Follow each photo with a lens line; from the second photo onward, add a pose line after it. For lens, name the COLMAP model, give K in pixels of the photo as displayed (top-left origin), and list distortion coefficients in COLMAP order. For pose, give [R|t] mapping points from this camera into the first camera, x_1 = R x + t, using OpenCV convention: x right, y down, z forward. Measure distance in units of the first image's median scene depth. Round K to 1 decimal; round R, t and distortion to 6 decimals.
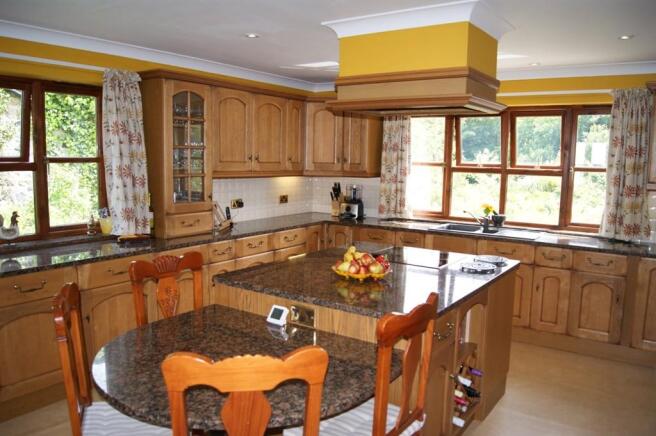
lens RADIAL K [[522.2, 0, 328.0], [0, 522.2, 218.2], [0, 0, 1]] dist [-0.066805, 0.001147]
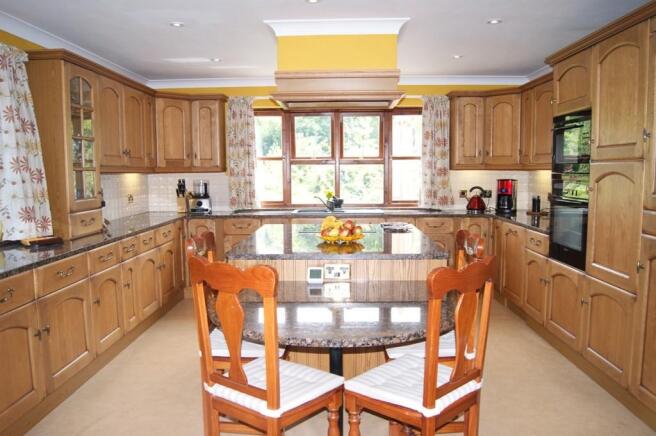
lens RADIAL K [[522.2, 0, 327.6], [0, 522.2, 221.0], [0, 0, 1]] dist [-0.066805, 0.001147]
pose [[0.837747, -0.078007, 0.540458, -0.356896], [0.086384, 0.996213, 0.009887, 0.031774], [-0.539183, 0.038404, 0.841313, 0.014067]]
